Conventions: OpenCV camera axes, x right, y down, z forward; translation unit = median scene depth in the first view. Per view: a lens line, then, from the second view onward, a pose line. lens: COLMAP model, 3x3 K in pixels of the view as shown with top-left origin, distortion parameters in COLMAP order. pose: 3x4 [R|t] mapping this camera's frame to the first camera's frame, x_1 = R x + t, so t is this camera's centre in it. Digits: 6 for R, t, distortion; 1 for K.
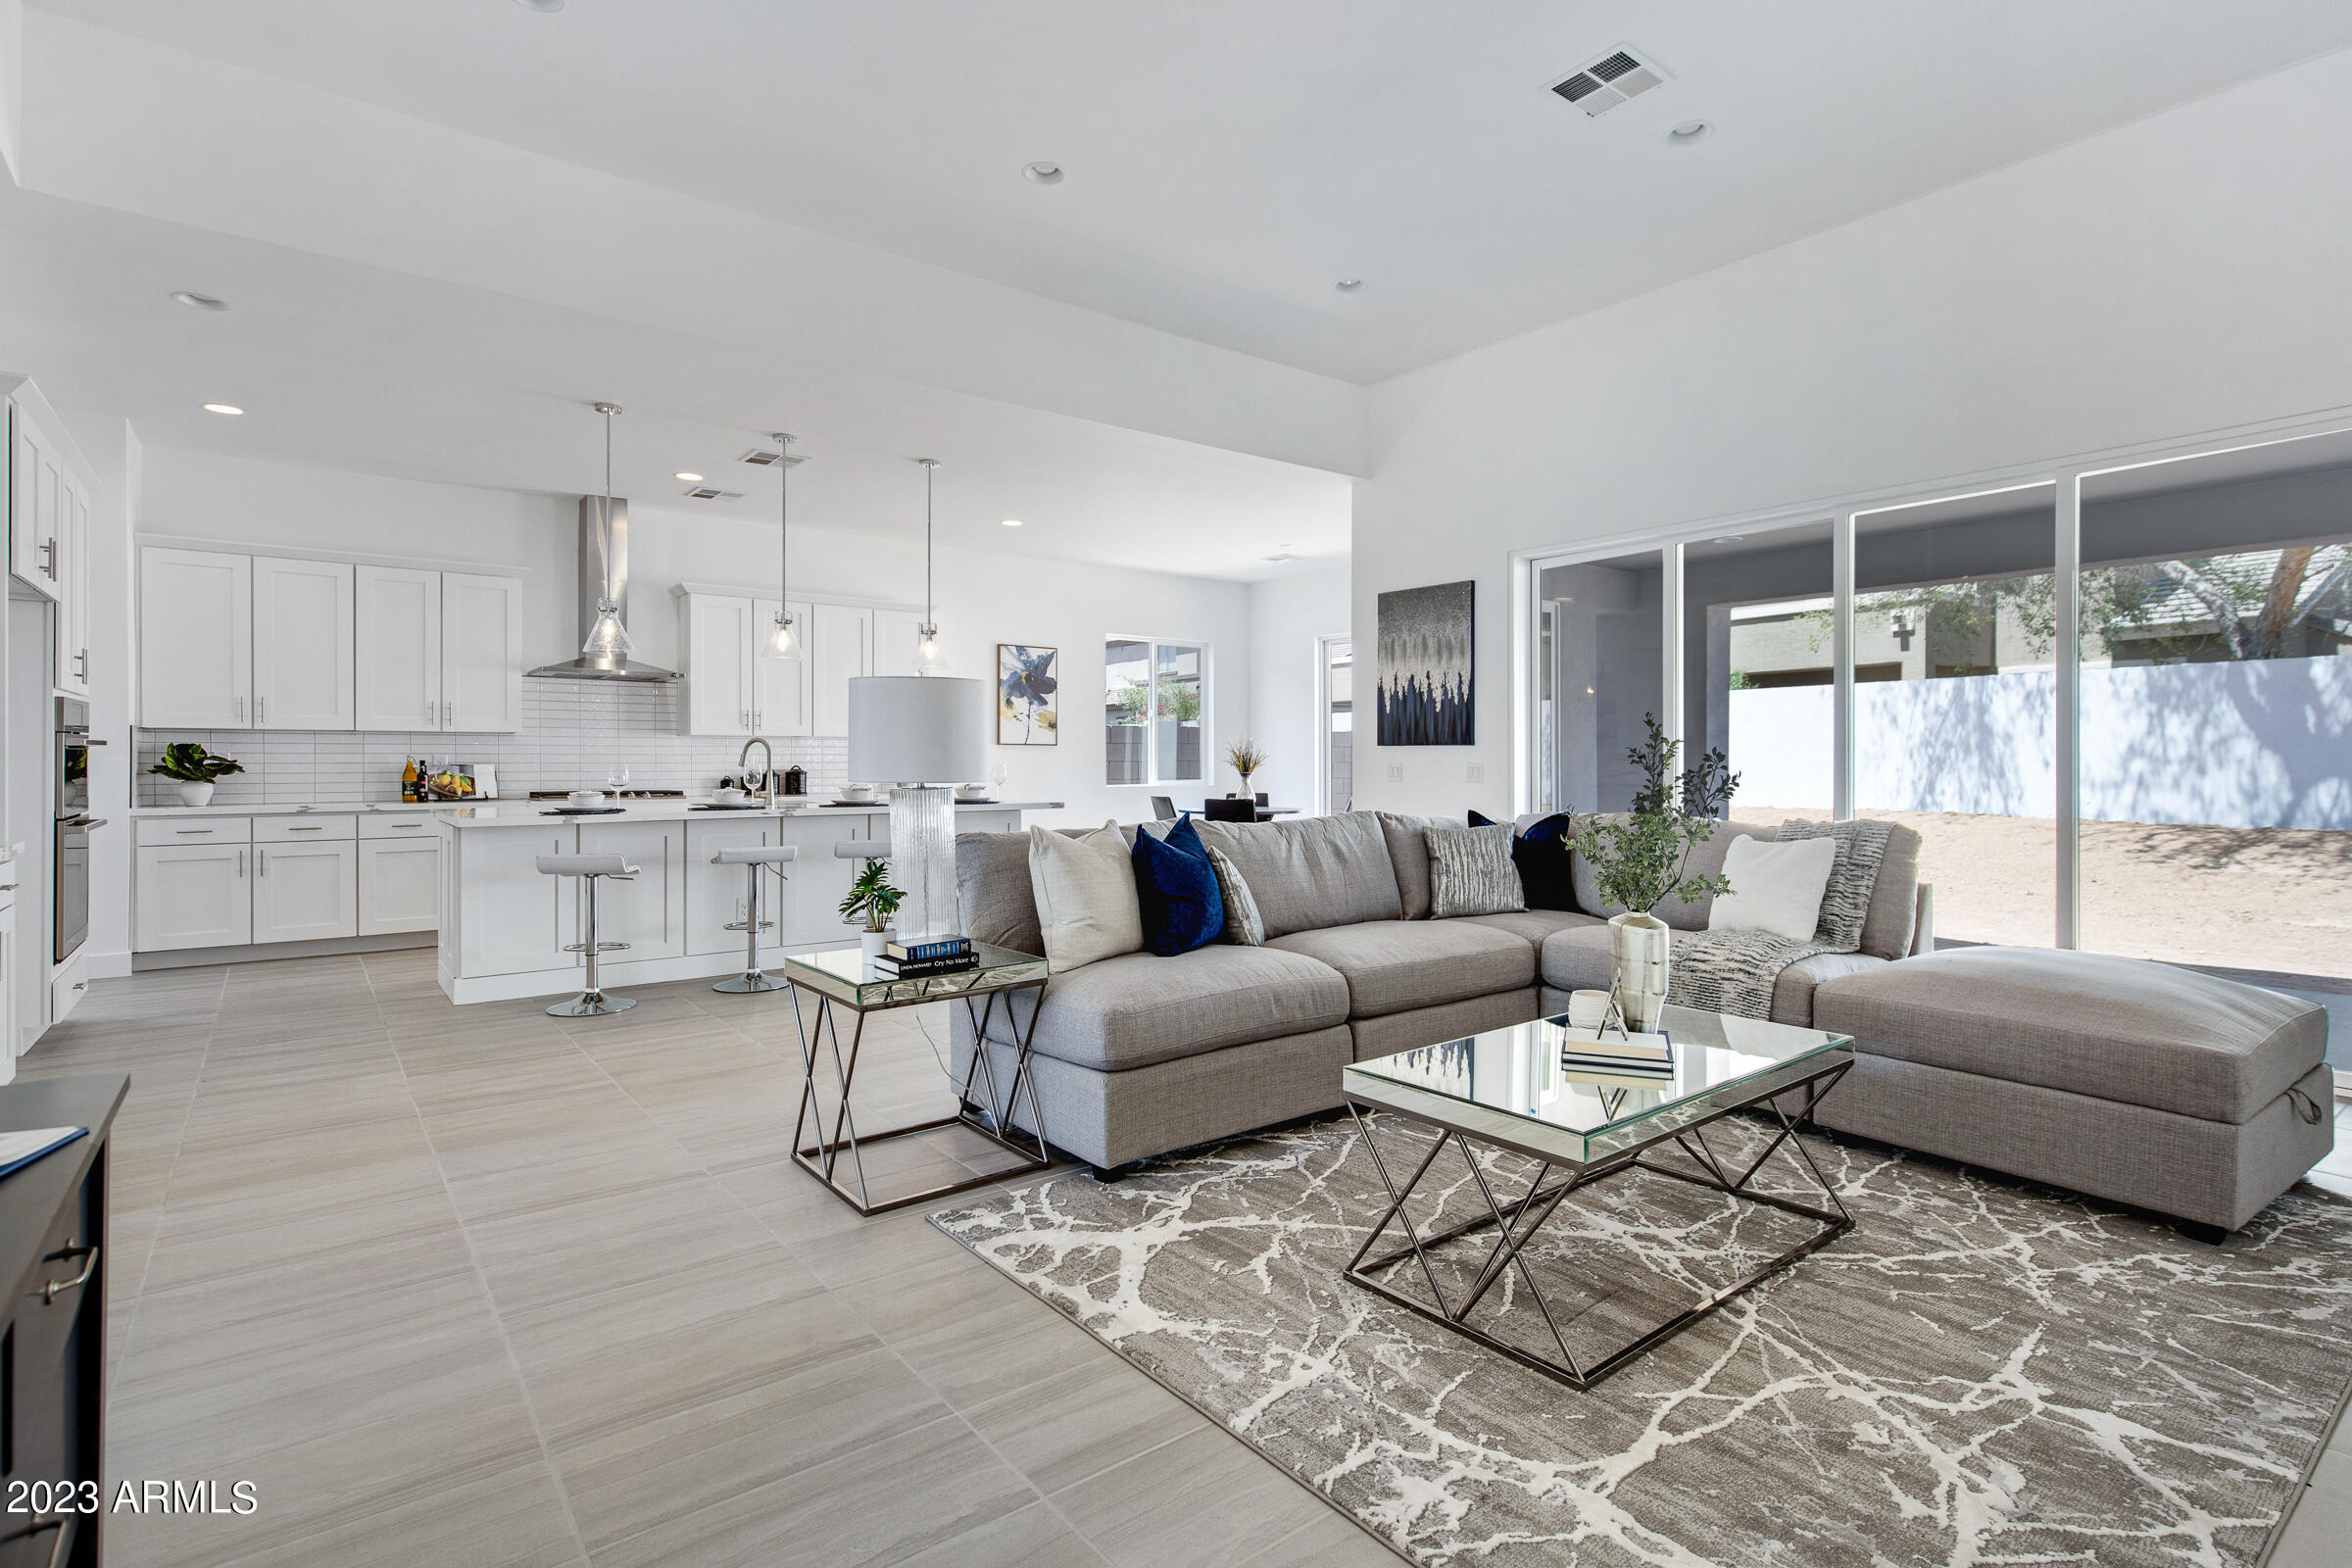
lens RADIAL K [[1143.1, 0, 1182.4], [0, 1143.1, 766.3], [0, 0, 1]] dist [-0.000129, 0.001137]
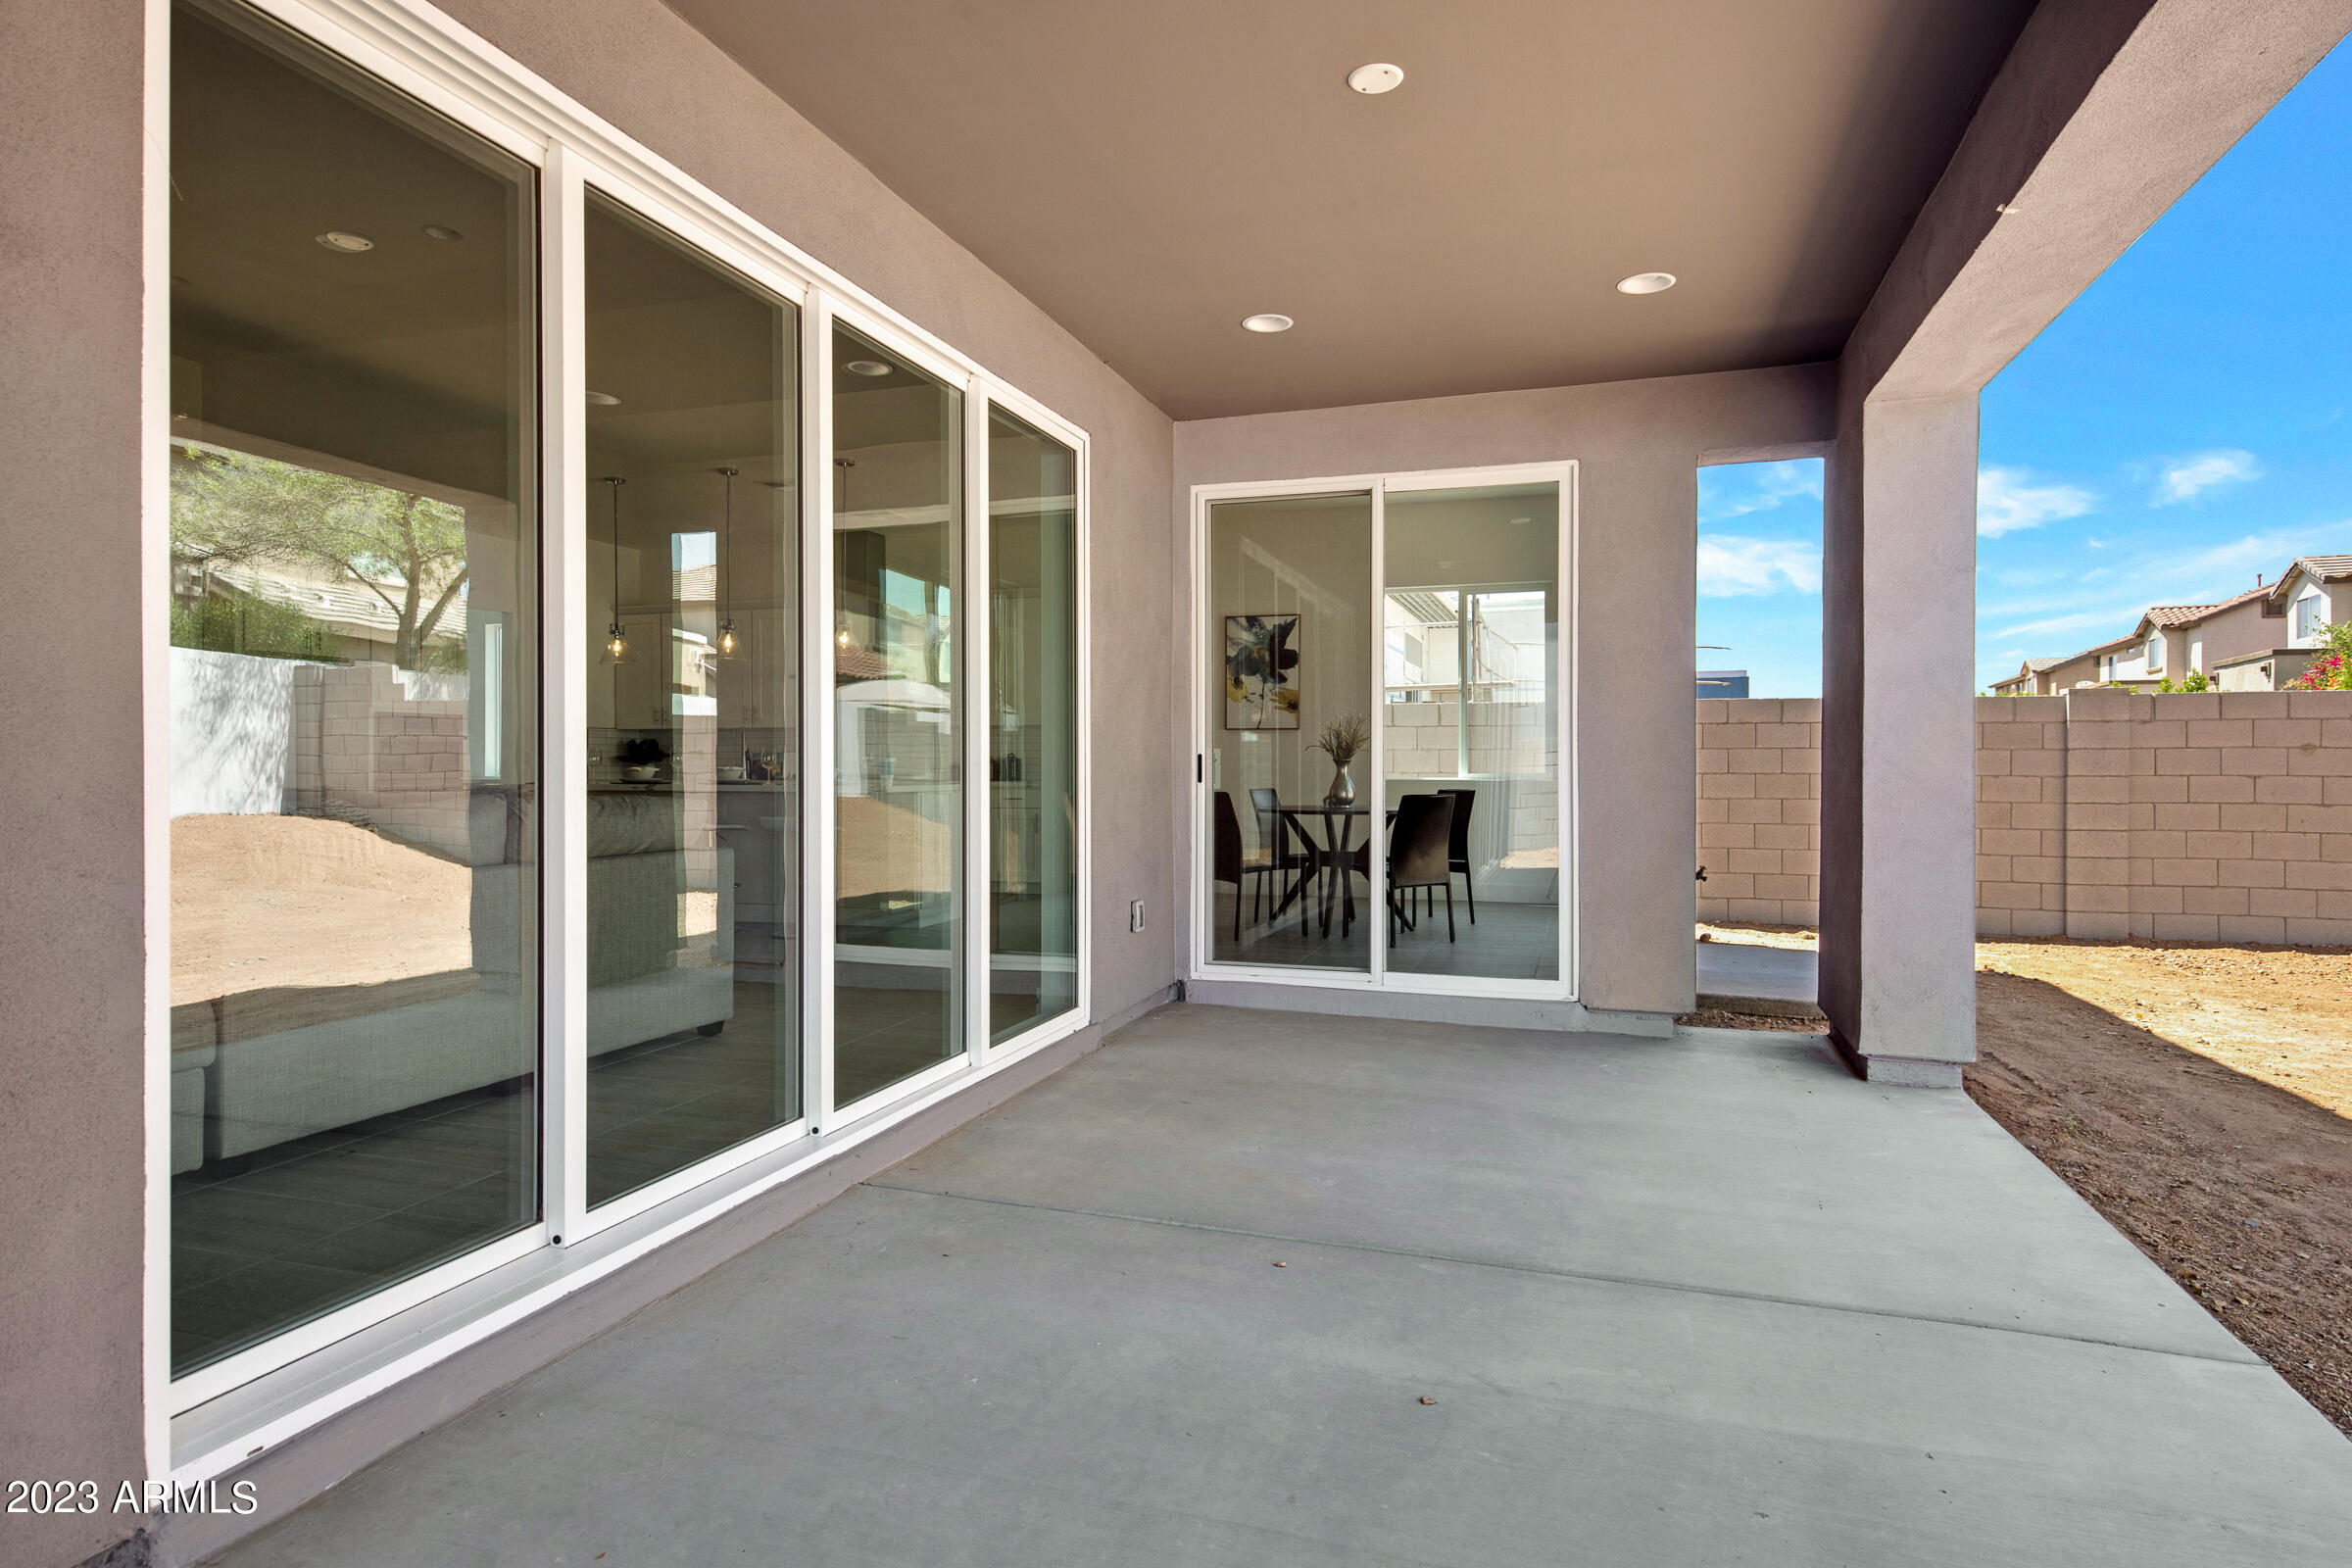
lens RADIAL K [[1330.5, 0, 1174.7], [0, 1330.5, 773.5], [0, 0, 1]] dist [0.003296, 0.000165]
pose [[0.573256, 0.004588, -0.819364, 0.906149], [-0.004041, 0.999988, 0.002771, 0.016713], [0.819366, 0.001723, 0.573267, 0.508739]]
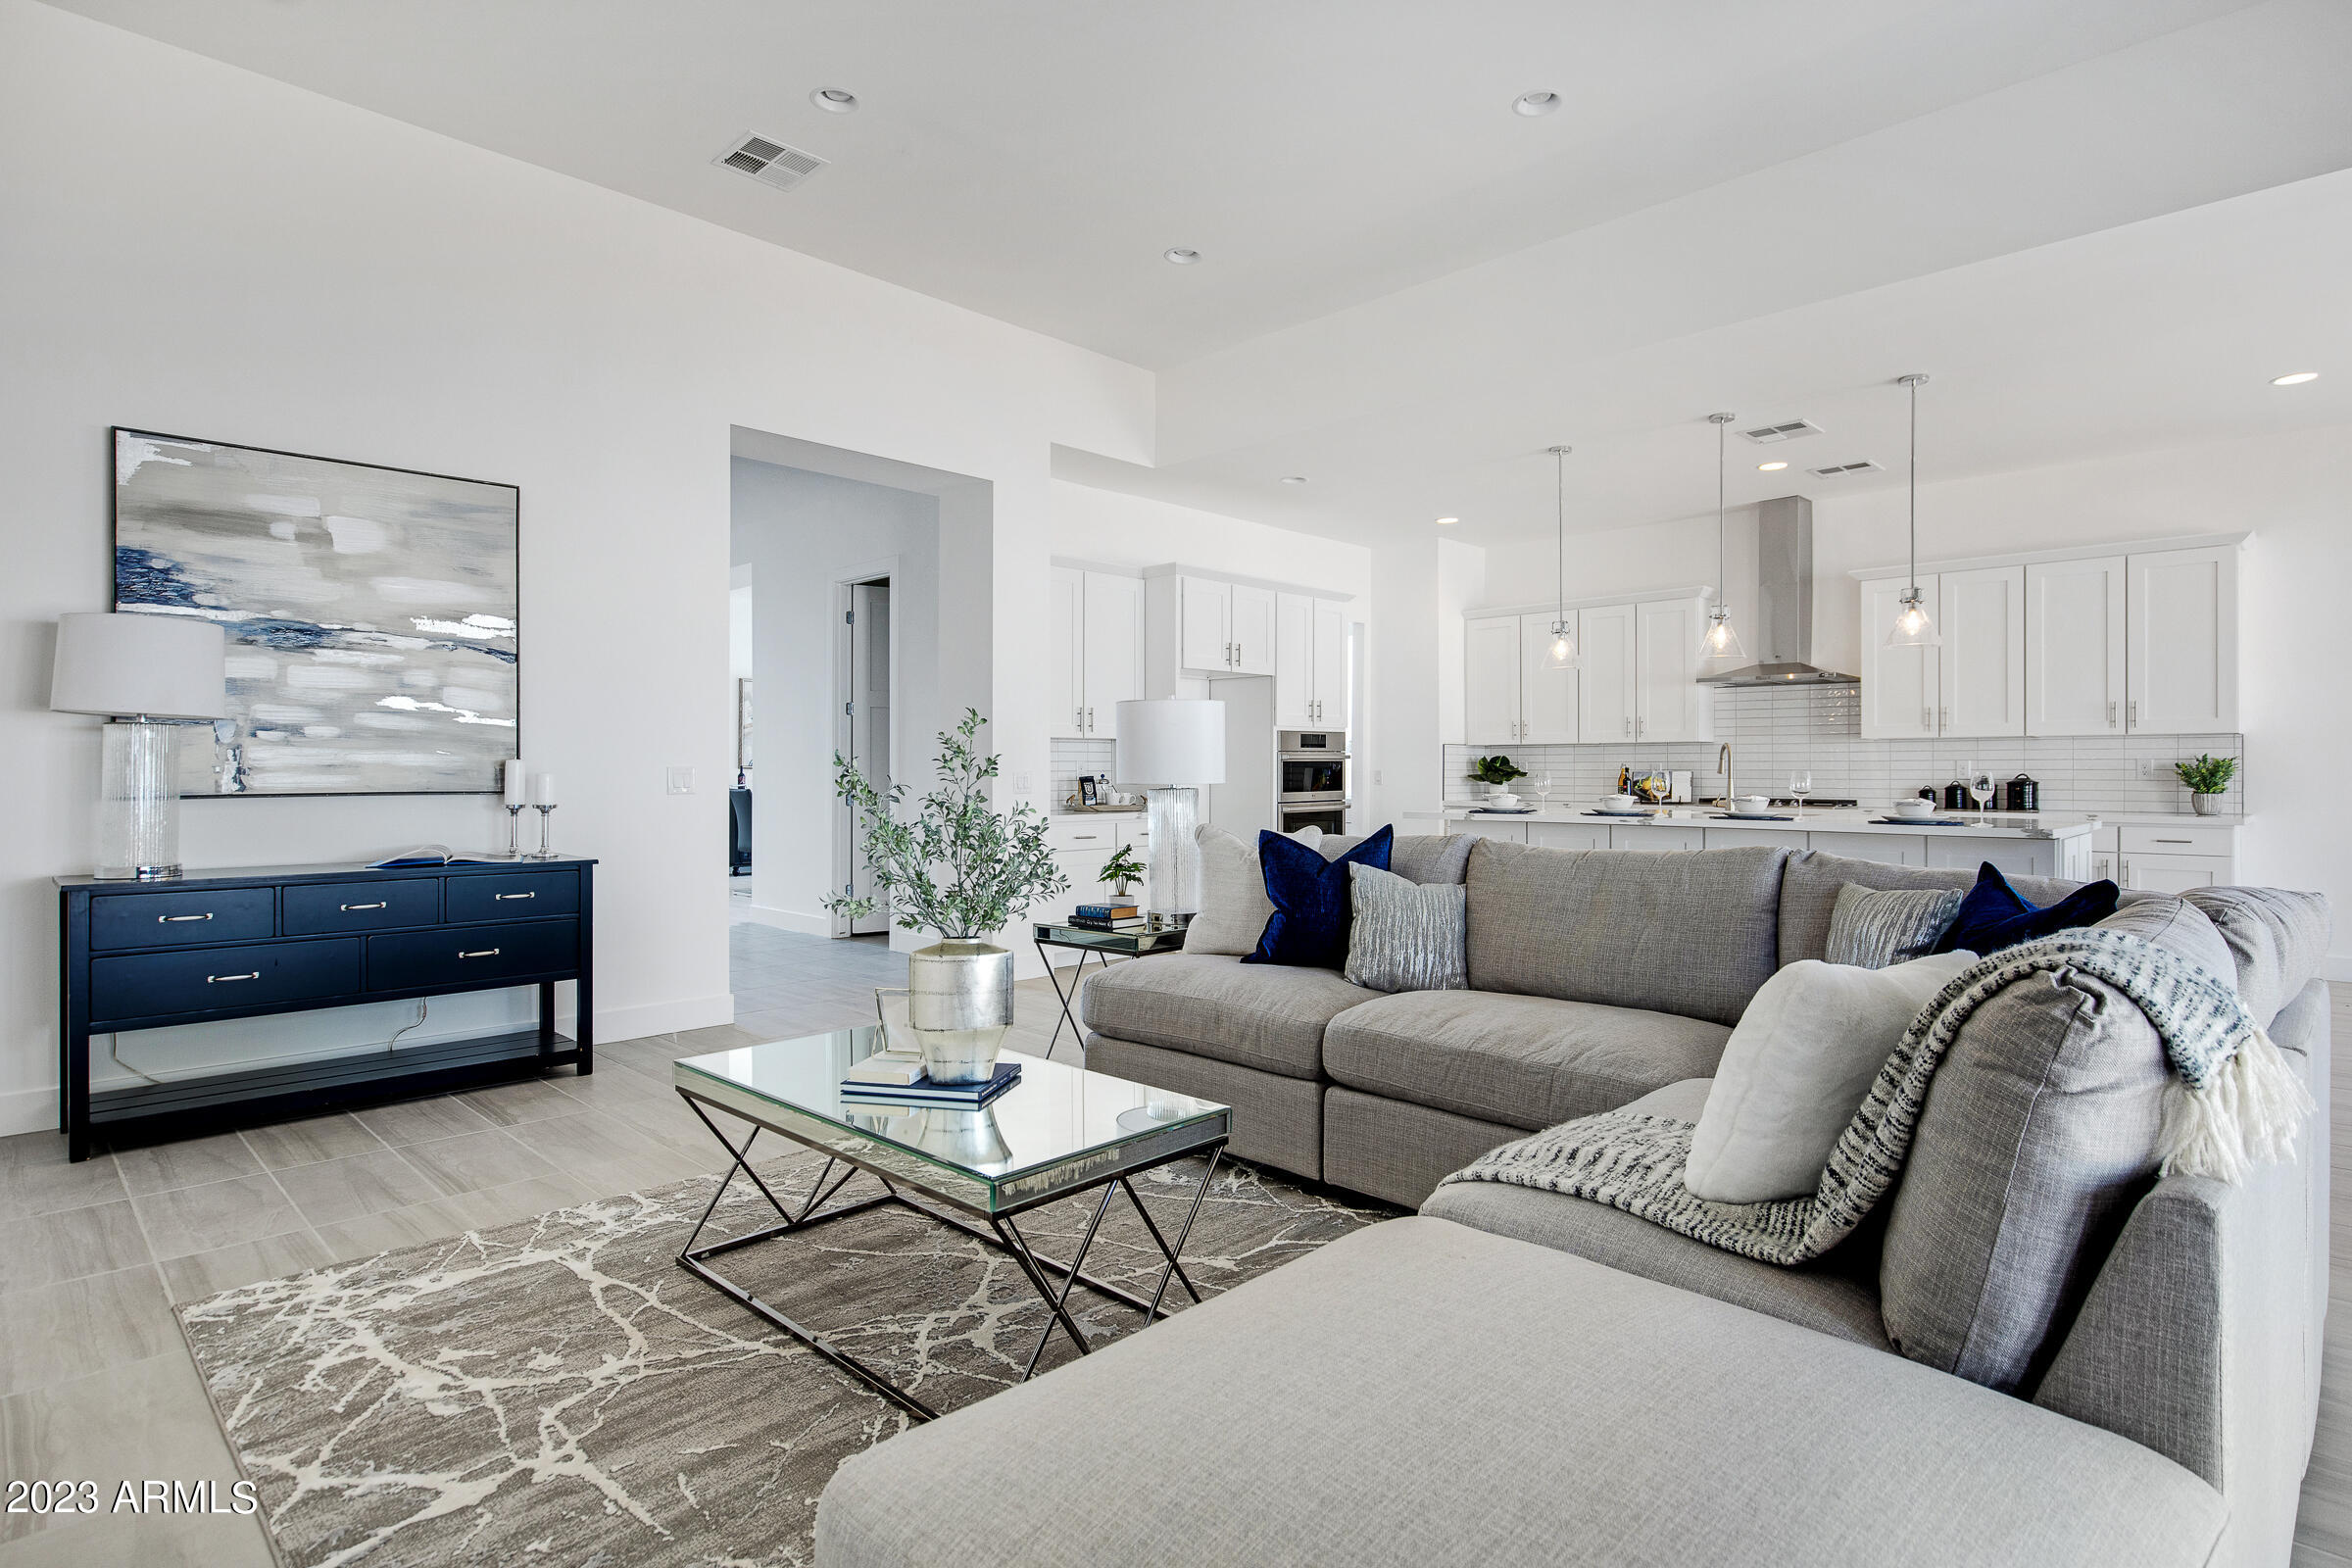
lens RADIAL K [[1204.8, 0, 1180.7], [0, 1204.8, 773.3], [0, 0, 1]] dist [-0.002607, -0.001794]
pose [[0.140149, 0.003563, -0.990124, 0.481792], [-0.004090, 0.999987, 0.003019, -0.001281], [0.990122, 0.003626, 0.140162, 0.375440]]
